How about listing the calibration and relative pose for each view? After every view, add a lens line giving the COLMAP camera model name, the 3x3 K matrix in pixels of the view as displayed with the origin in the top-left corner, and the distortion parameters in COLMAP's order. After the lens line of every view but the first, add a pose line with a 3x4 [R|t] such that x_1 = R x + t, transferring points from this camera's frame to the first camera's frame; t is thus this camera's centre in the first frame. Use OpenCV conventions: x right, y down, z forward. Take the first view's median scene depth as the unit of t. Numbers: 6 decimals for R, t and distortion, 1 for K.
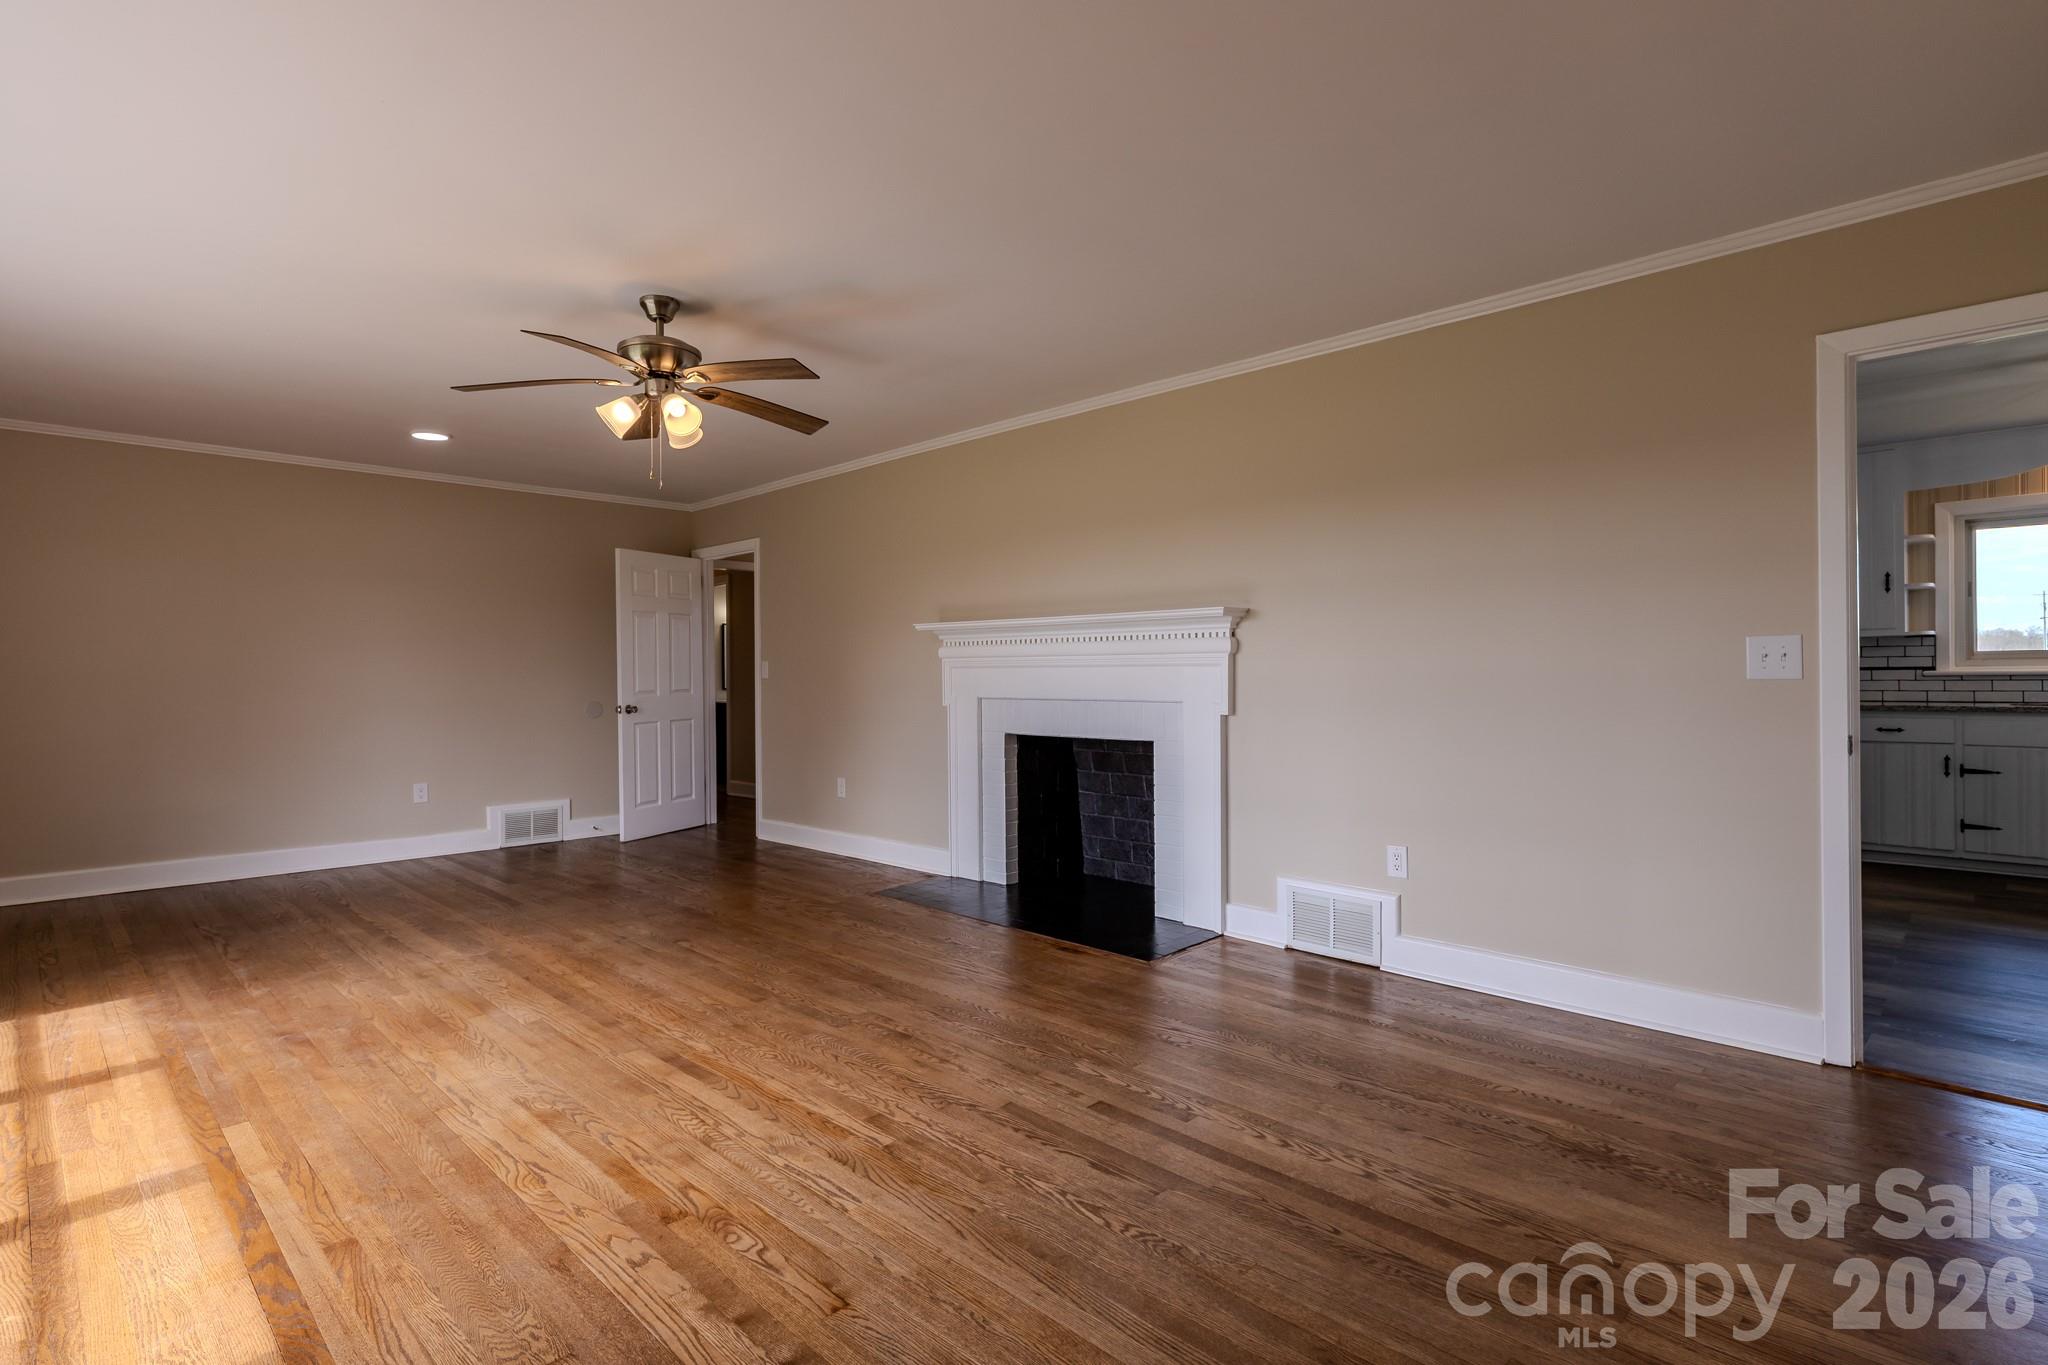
lens RADIAL K [[1001.6, 0, 1029.4], [0, 1001.6, 675.6], [0, 0, 1]] dist [0.001049, 0.000293]
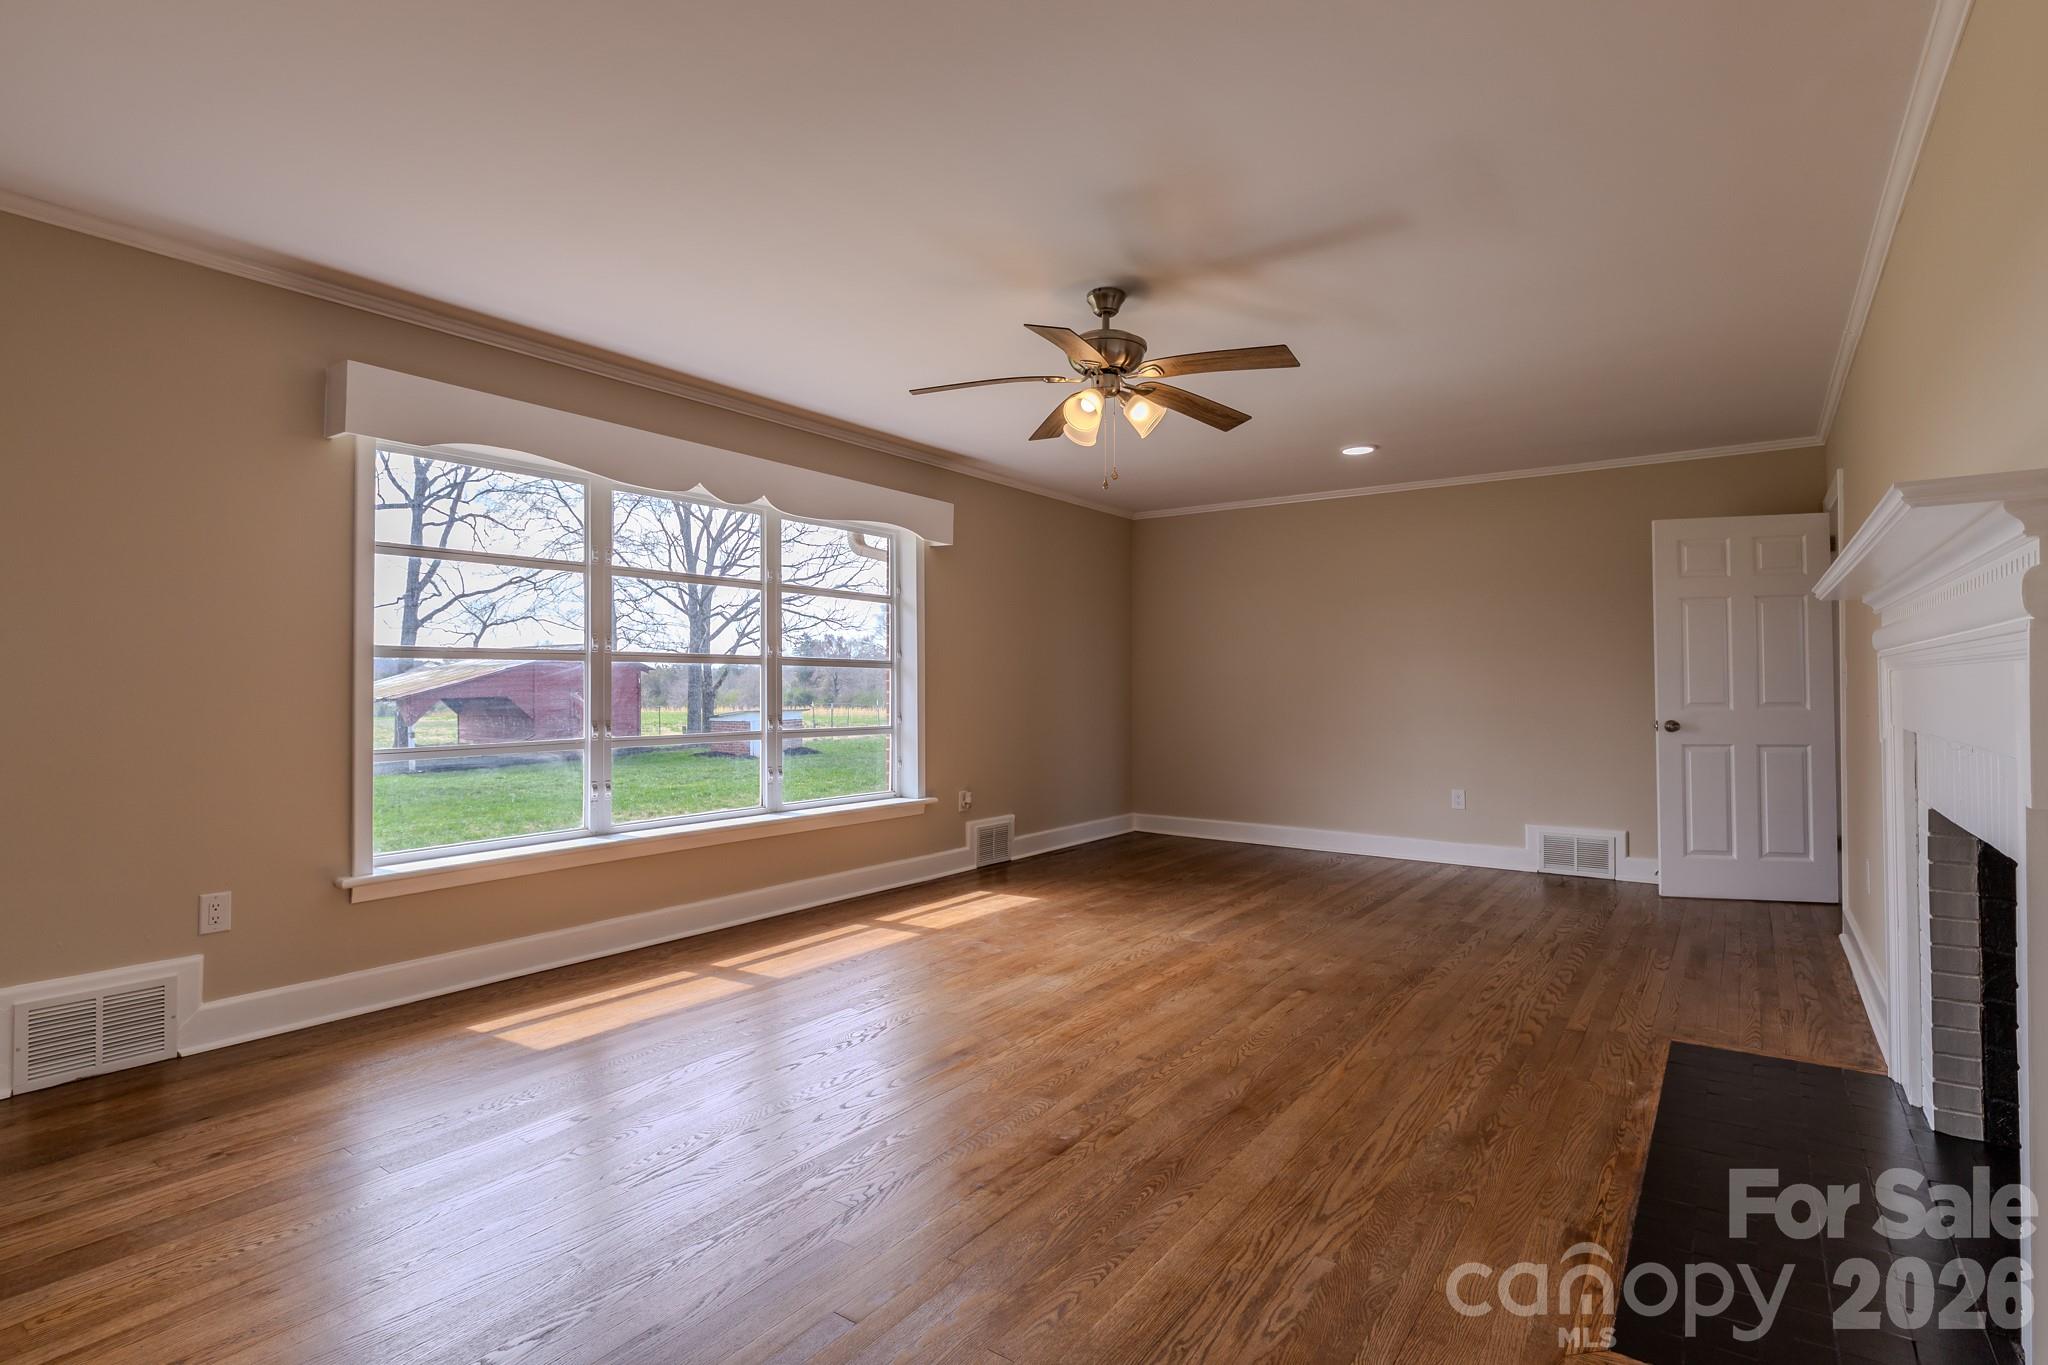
lens RADIAL K [[994.6, 0, 1019.6], [0, 994.6, 674.3], [0, 0, 1]] dist [0.002082, -0.013661]
pose [[0.153840, -0.004621, -0.988085, 0.535075], [-0.003902, 0.999978, -0.005284, -0.000894], [0.988088, 0.004668, 0.153819, 0.728586]]
